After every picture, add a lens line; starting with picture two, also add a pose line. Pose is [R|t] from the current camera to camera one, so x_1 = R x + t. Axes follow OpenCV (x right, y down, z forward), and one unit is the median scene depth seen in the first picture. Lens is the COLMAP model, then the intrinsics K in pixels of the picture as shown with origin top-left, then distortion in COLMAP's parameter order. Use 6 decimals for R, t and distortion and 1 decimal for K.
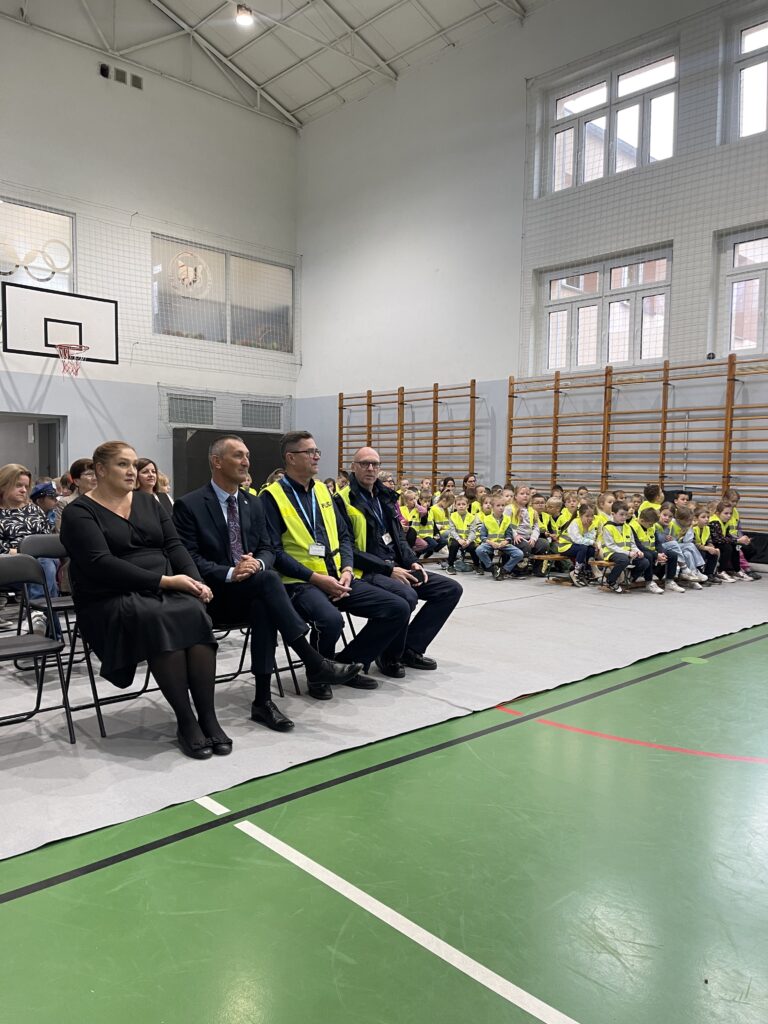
lens RADIAL K [[778.4, 0, 384.2], [0, 778.4, 523.3], [0, 0, 1]] dist [0.057461, -0.057740]
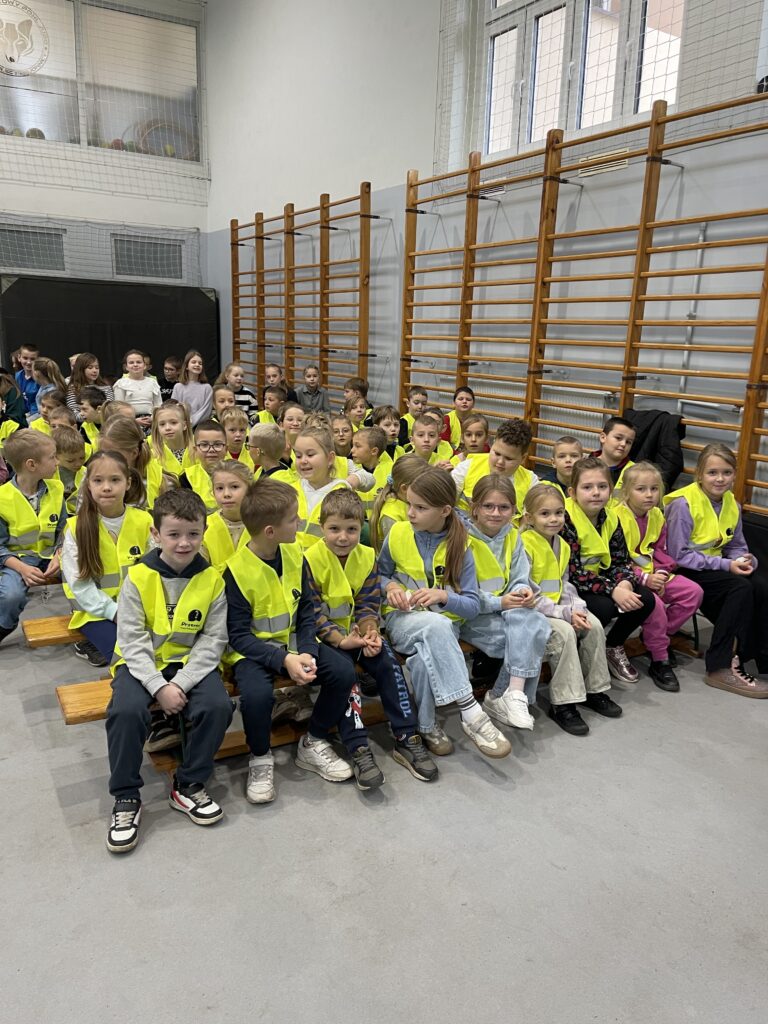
lens RADIAL K [[778.4, 0, 384.2], [0, 778.4, 523.3], [0, 0, 1]] dist [0.057461, -0.057740]
pose [[0.977402, 0.063601, -0.201593, 0.268736], [-0.028092, 0.984285, 0.174336, -0.044630], [0.209513, -0.164734, 0.963829, 0.442805]]
